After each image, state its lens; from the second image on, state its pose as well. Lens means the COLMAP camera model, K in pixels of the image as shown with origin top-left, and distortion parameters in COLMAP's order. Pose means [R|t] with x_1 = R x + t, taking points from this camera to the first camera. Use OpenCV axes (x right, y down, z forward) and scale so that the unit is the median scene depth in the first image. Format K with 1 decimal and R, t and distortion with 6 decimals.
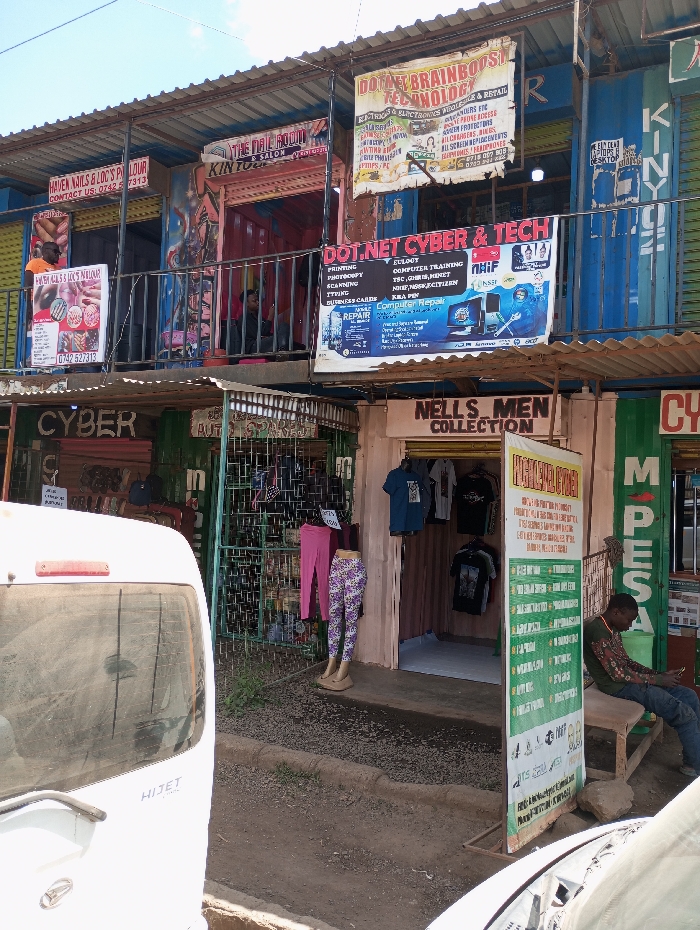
lens RADIAL K [[743.0, 0, 350.0], [0, 743.0, 465.0], [0, 0, 1]] dist [0.013547, -0.001055]
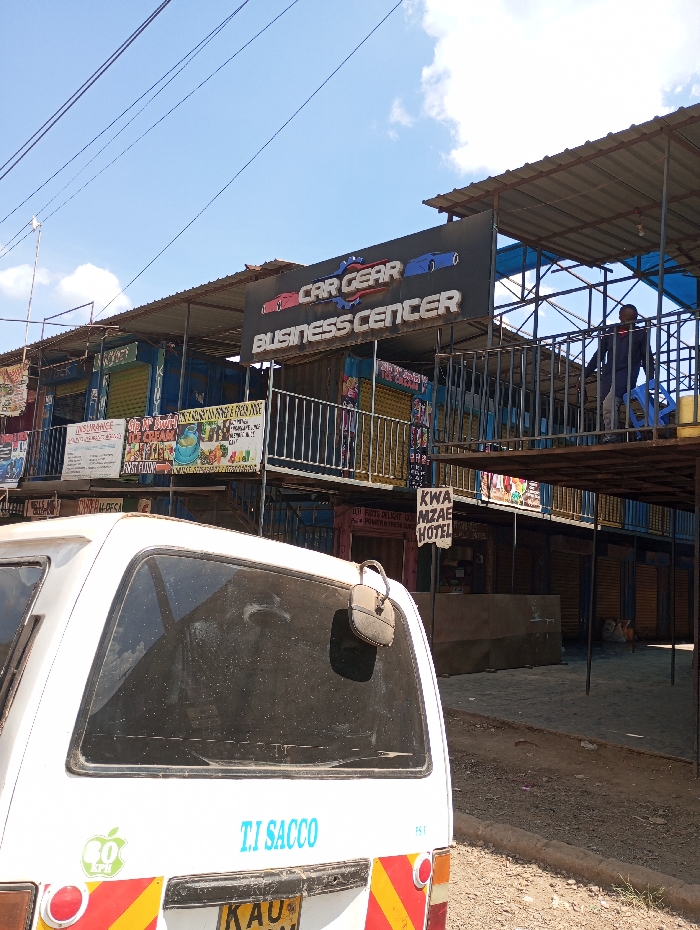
lens RADIAL K [[743.0, 0, 350.0], [0, 743.0, 465.0], [0, 0, 1]] dist [0.013547, -0.001055]
pose [[0.962547, -0.015525, -0.270670, 1.794731], [-0.011393, 0.995161, -0.097596, 0.019602], [0.270876, 0.097025, 0.957712, -1.020881]]
